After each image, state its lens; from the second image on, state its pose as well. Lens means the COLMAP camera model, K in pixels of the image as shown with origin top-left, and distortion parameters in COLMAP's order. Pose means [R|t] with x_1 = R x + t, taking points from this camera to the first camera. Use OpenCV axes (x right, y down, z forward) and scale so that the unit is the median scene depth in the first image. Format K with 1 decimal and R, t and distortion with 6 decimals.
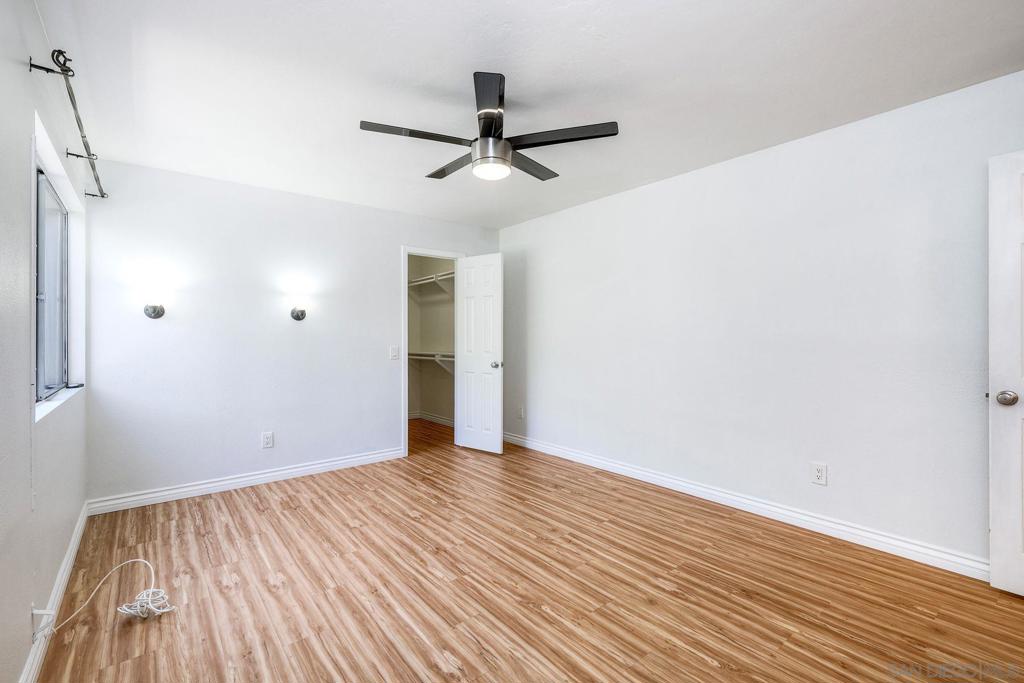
lens RADIAL K [[454.0, 0, 522.7], [0, 454.0, 345.0], [0, 0, 1]] dist [0.006572, -0.000564]
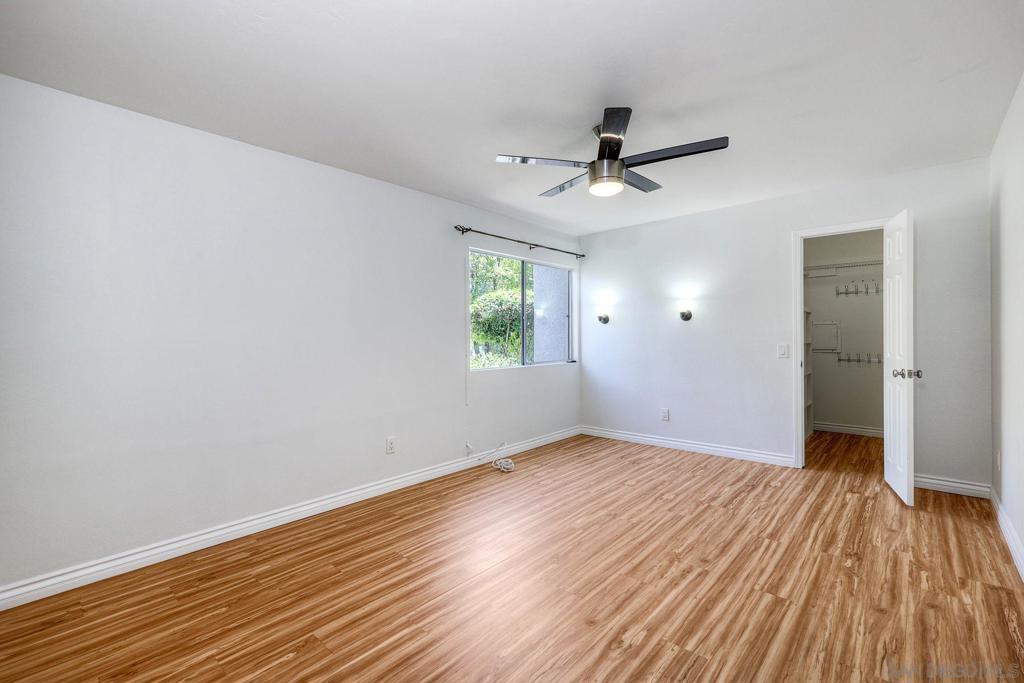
lens RADIAL K [[454.0, 0, 516.5], [0, 454.0, 337.7], [0, 0, 1]] dist [0.006572, -0.000564]
pose [[0.146890, 0.005102, -0.989140, 0.911121], [-0.005864, 0.999974, 0.004287, -0.015353], [0.989135, 0.005170, 0.146916, 0.549658]]
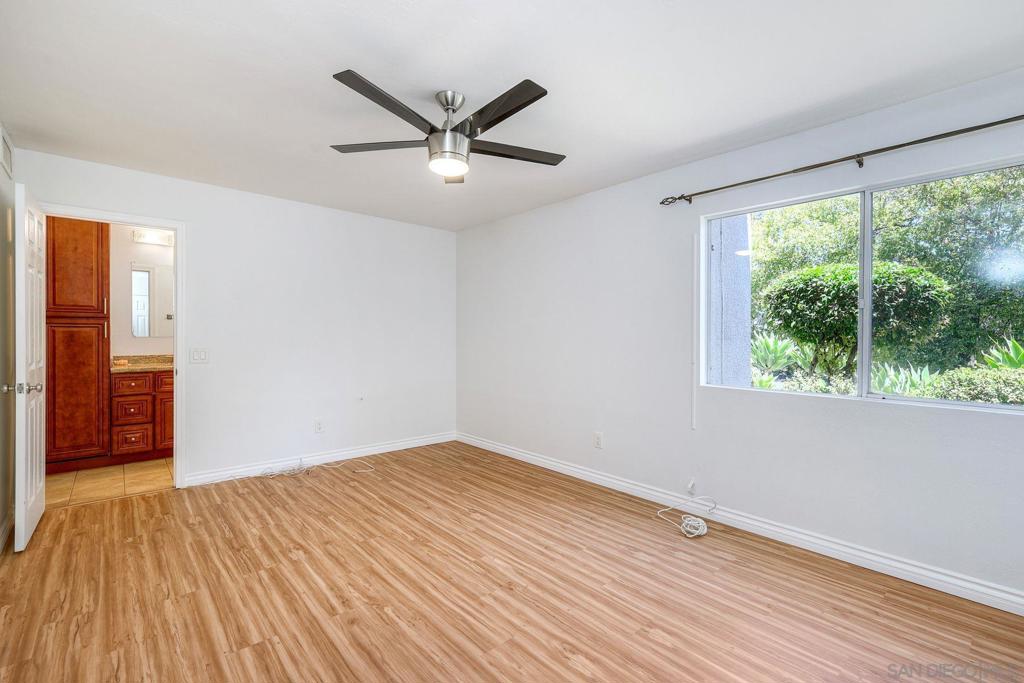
lens RADIAL K [[454.0, 0, 507.5], [0, 454.0, 334.1], [0, 0, 1]] dist [0.006572, -0.000564]
pose [[-0.999852, -0.001394, -0.017154, -0.160197], [-0.001593, 0.999932, 0.011588, -0.034729], [0.017136, 0.011613, -0.999786, 1.777292]]
